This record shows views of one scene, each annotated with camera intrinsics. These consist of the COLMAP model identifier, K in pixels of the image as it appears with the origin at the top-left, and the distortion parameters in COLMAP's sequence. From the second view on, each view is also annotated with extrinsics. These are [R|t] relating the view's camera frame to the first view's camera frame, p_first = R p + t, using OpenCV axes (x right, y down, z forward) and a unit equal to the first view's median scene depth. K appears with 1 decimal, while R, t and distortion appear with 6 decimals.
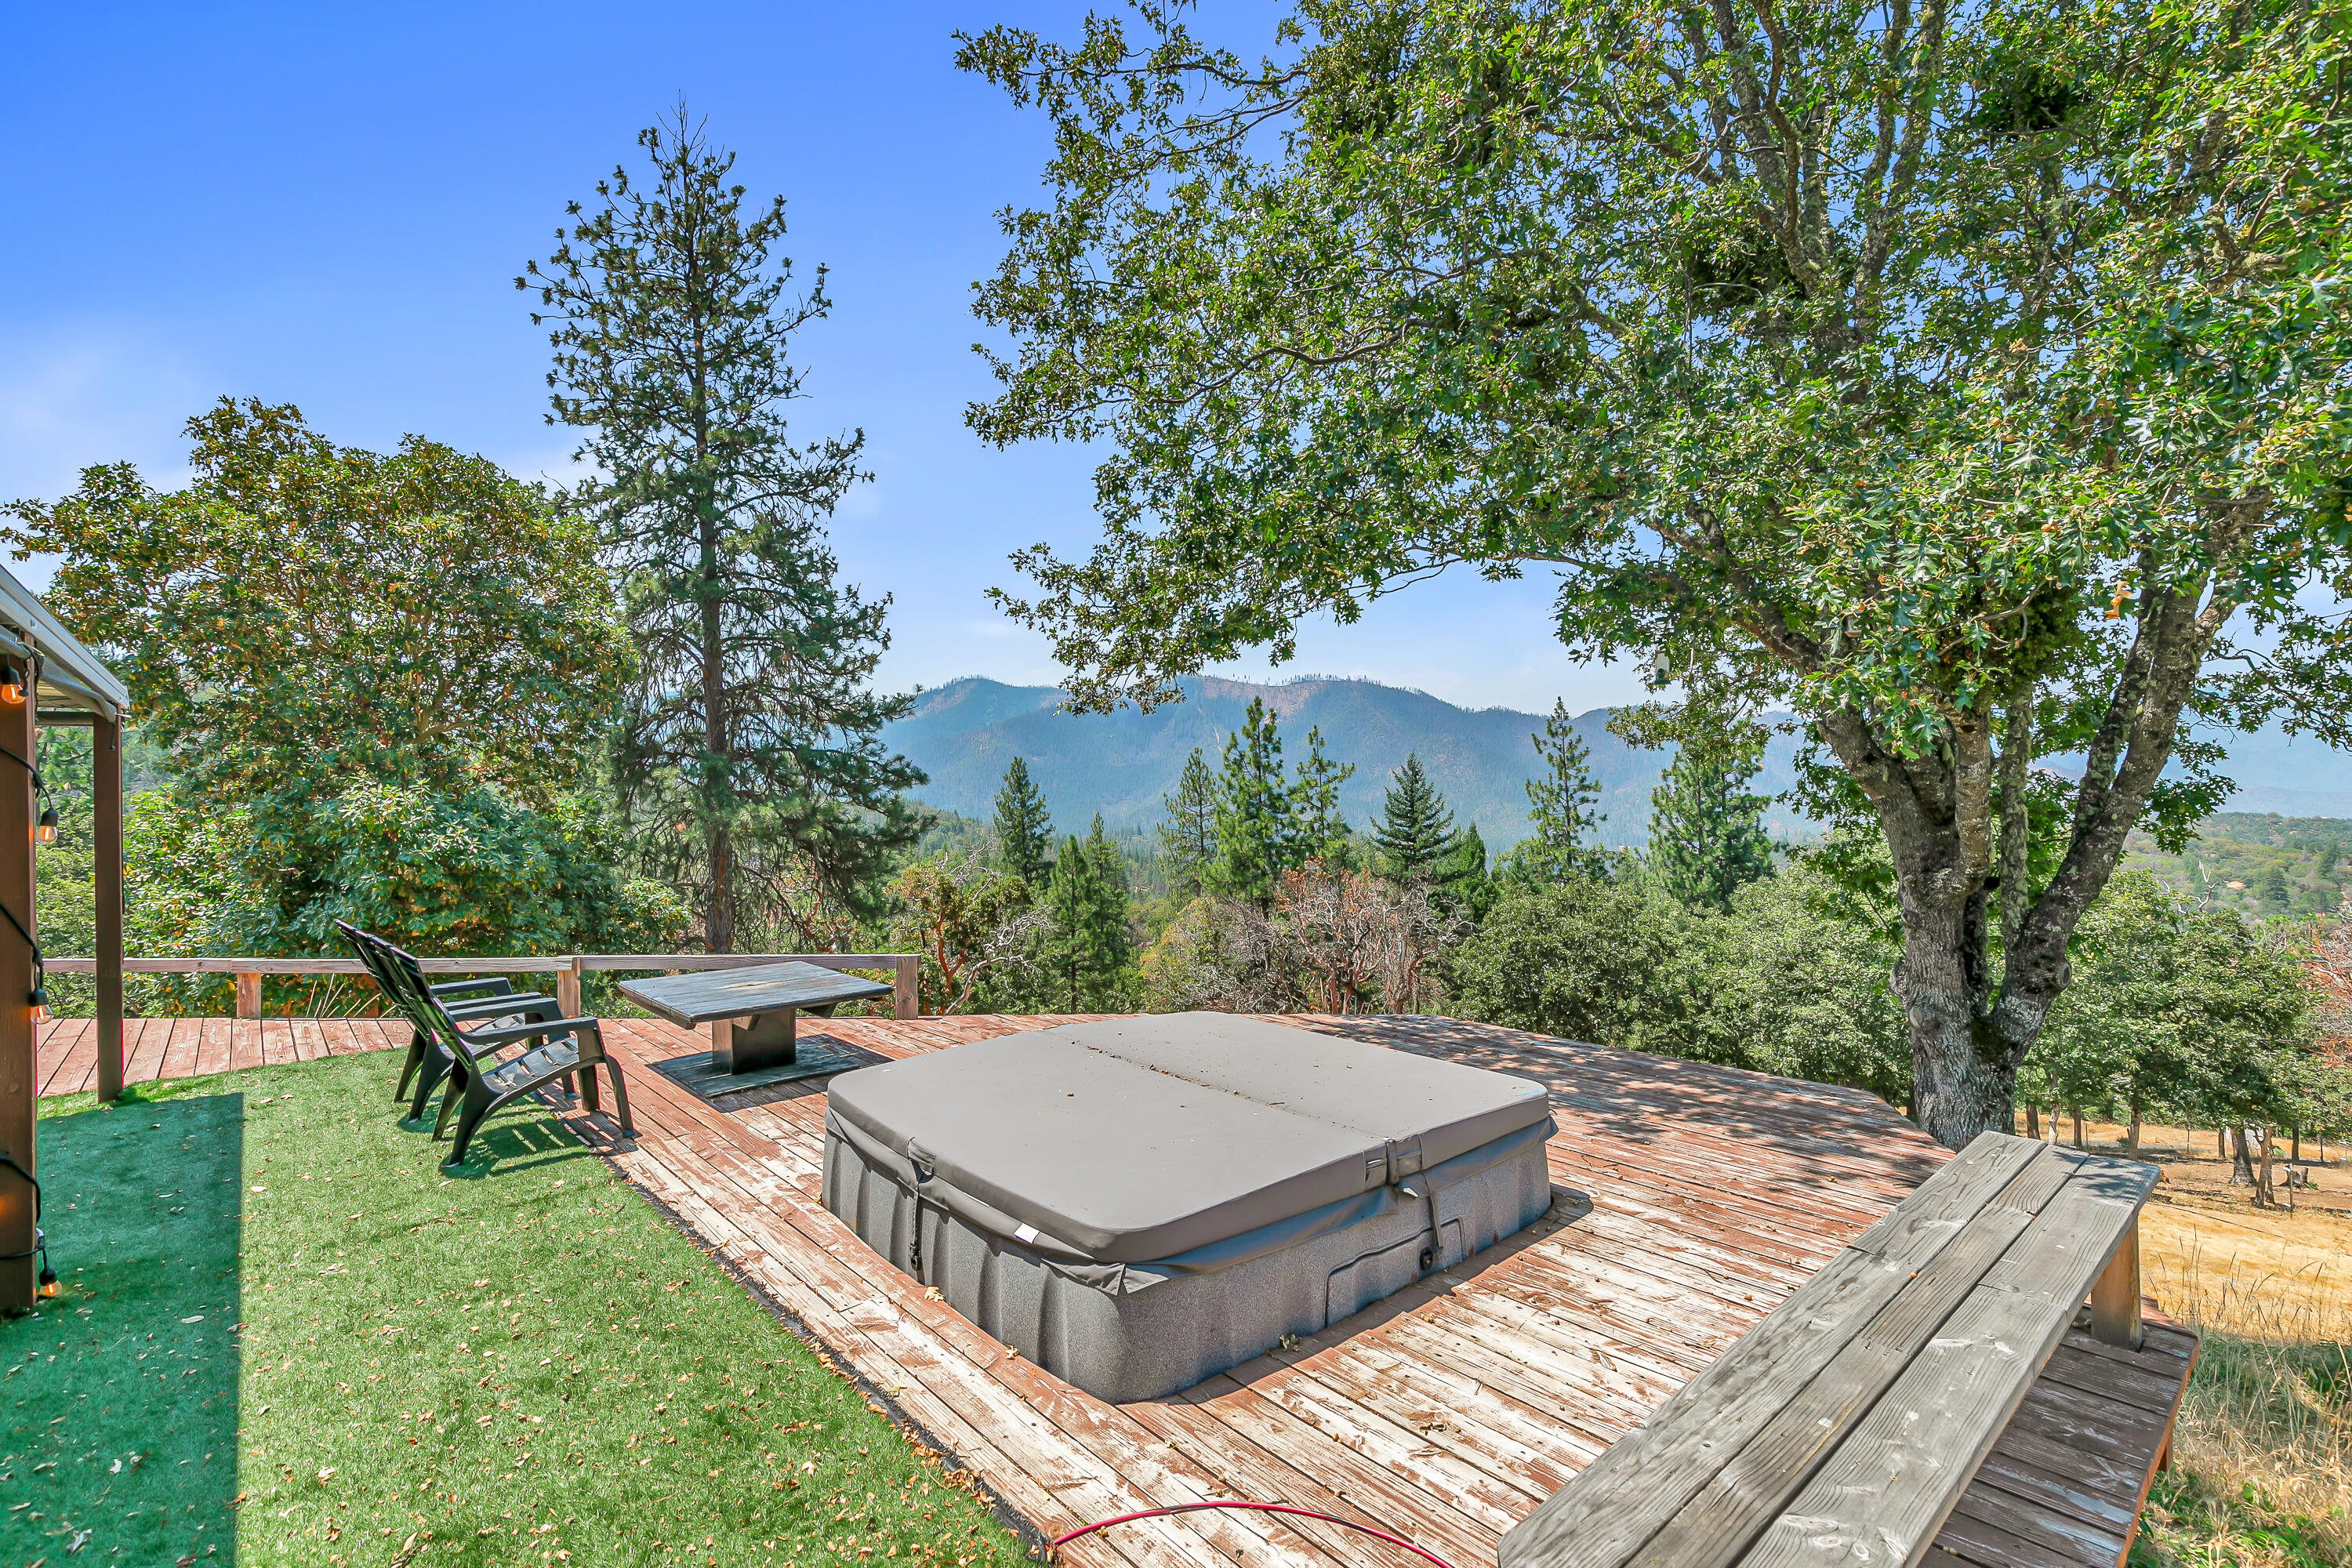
lens RADIAL K [[1073.7, 0, 1146.9], [0, 1073.7, 779.7], [0, 0, 1]] dist [0.024332, 0.000198]
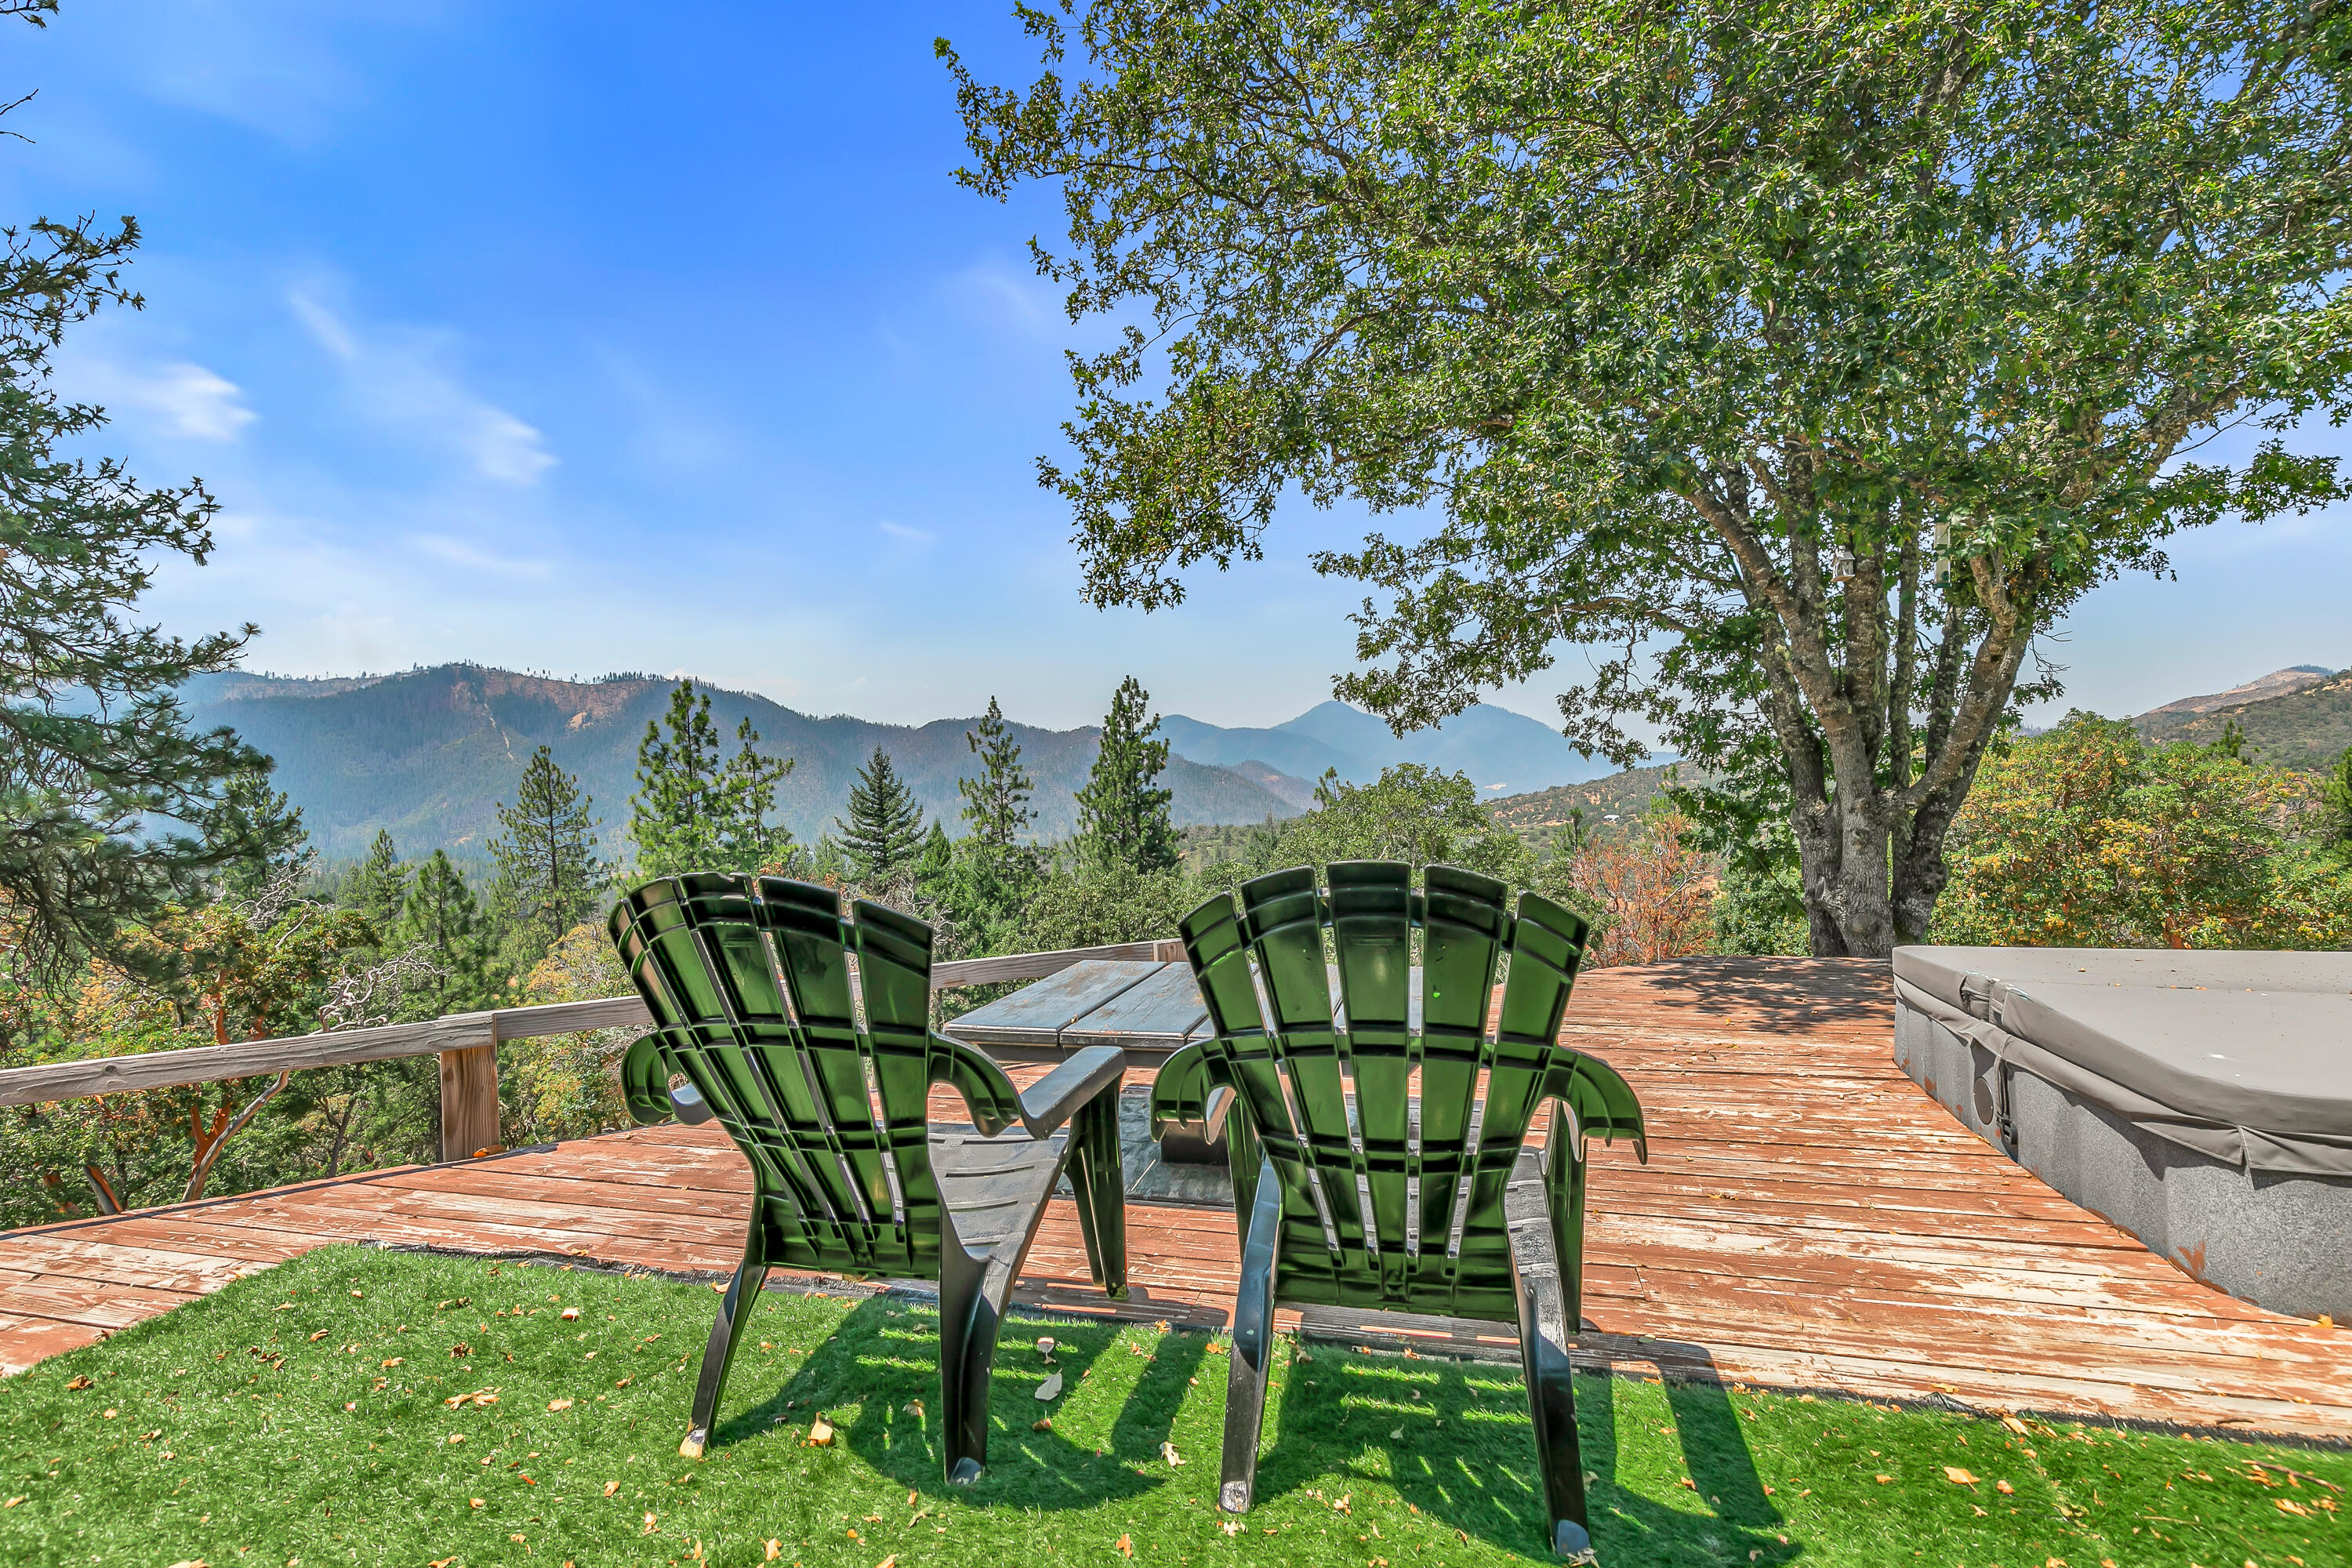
lens RADIAL K [[1100.6, 0, 1190.5], [0, 1100.6, 779.5], [0, 0, 1]] dist [0.001920, 0.000540]
pose [[0.819604, -0.003895, 0.572917, -0.078962], [0.007613, 0.999963, -0.004093, 0.009528], [-0.572880, 0.007716, 0.819603, 0.065682]]
